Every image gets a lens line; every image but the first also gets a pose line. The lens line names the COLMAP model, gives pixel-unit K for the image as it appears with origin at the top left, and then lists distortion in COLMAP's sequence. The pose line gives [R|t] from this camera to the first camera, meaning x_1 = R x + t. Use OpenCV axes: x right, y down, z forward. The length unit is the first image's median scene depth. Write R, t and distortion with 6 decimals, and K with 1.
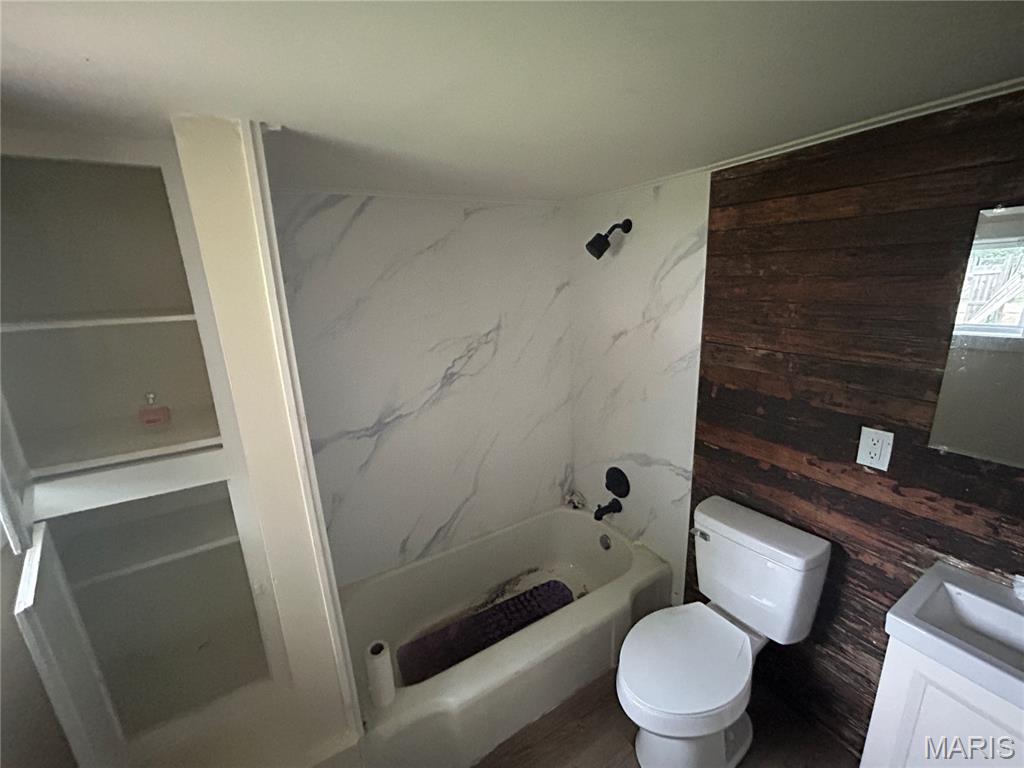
lens RADIAL K [[412.8, 0, 512.8], [0, 412.8, 381.4], [0, 0, 1]] dist [-0.001938, 0.000771]
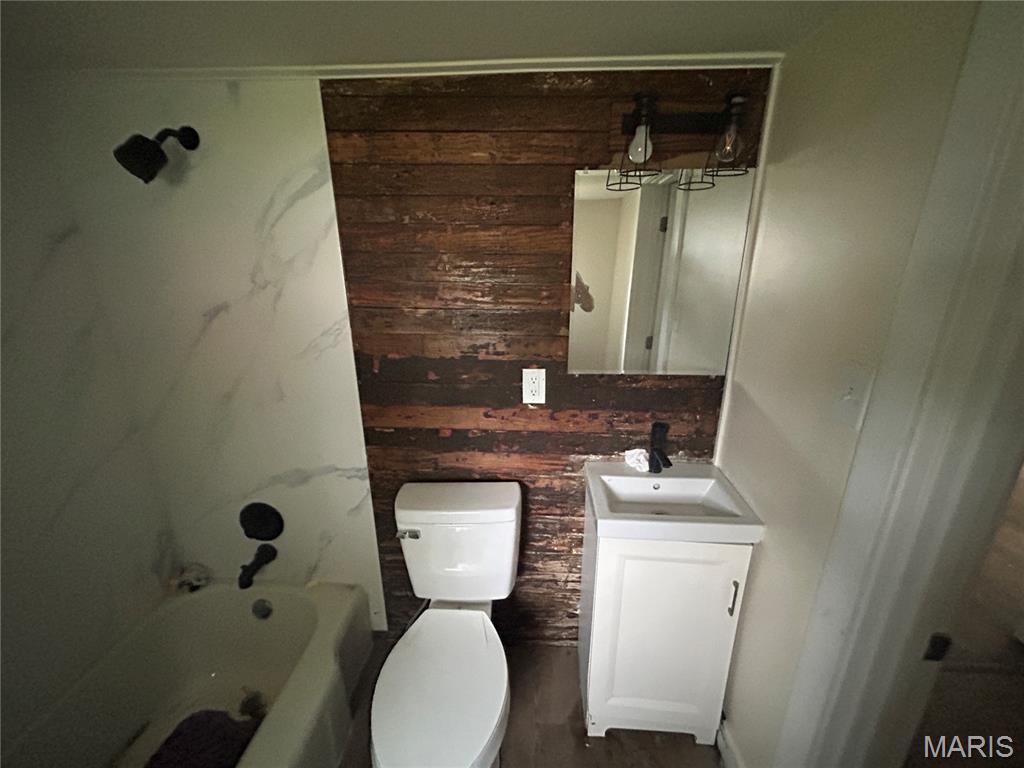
lens RADIAL K [[412.8, 0, 510.6], [0, 412.8, 382.1], [0, 0, 1]] dist [-0.001938, 0.000771]
pose [[0.561981, -0.197553, 0.803212, -0.037563], [0.181516, 0.976844, 0.113257, 0.011708], [-0.806988, 0.082147, 0.584827, 0.315862]]
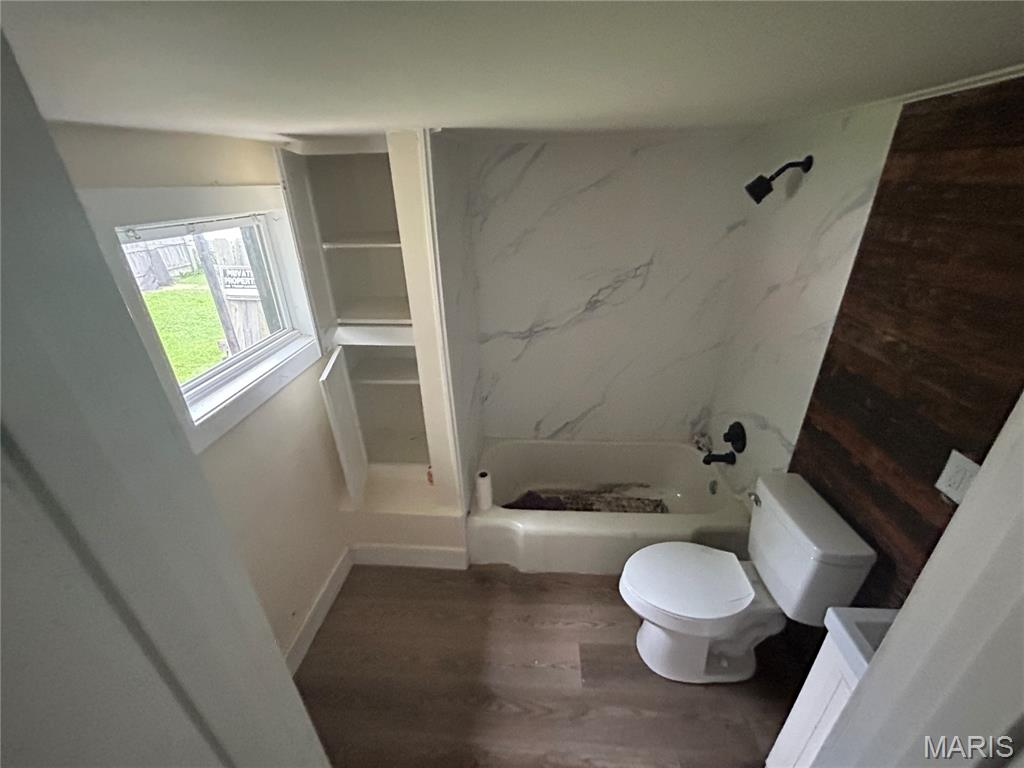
lens RADIAL K [[412.8, 0, 514.1], [0, 412.8, 376.4], [0, 0, 1]] dist [-0.001938, 0.000771]
pose [[0.821542, 0.257917, -0.508476, 0.397443], [-0.146537, 0.957389, 0.248864, -0.090062], [0.550996, -0.129941, 0.824329, -0.139594]]
